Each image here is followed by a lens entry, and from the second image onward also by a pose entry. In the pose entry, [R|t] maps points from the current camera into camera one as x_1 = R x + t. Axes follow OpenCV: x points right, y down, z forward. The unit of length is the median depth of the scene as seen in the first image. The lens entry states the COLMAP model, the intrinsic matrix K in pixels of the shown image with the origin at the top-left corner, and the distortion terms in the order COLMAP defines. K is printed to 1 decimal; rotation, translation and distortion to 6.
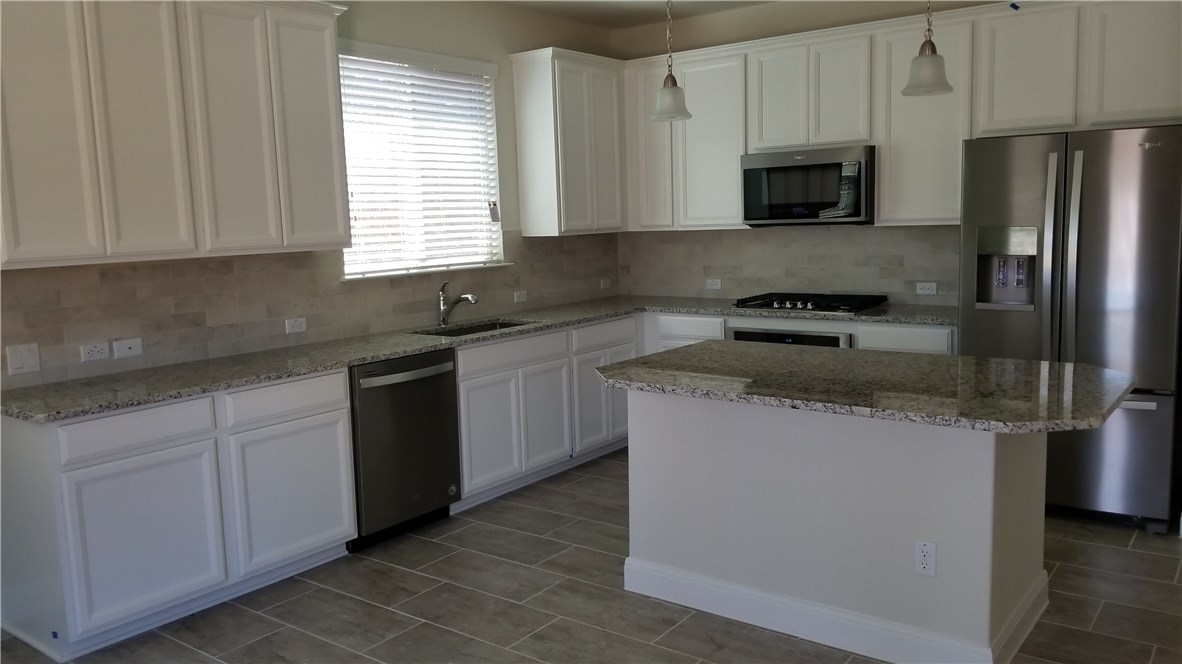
lens RADIAL K [[915.8, 0, 592.2], [0, 915.8, 312.0], [0, 0, 1]] dist [0.105032, -0.177825]
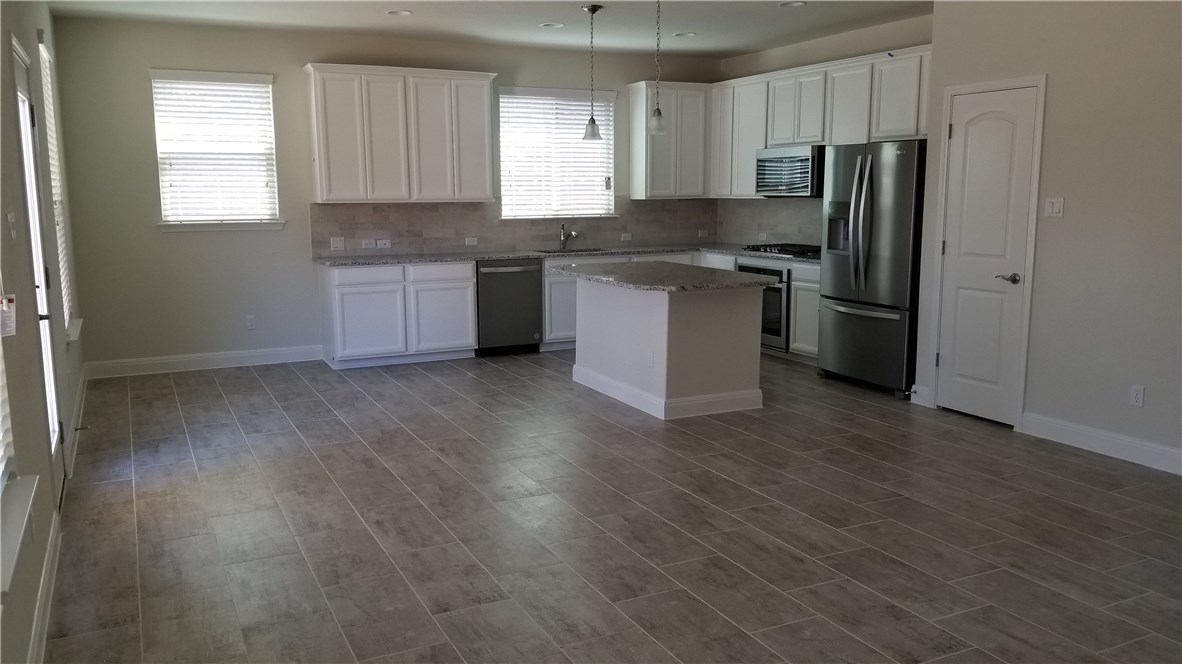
lens RADIAL K [[915.8, 0, 592.2], [0, 915.8, 312.0], [0, 0, 1]] dist [0.105032, -0.177825]
pose [[0.893540, 0.087370, -0.440400, 0.666749], [-0.070903, 0.996034, 0.053744, 0.036019], [0.443350, -0.016797, 0.896191, -0.522805]]
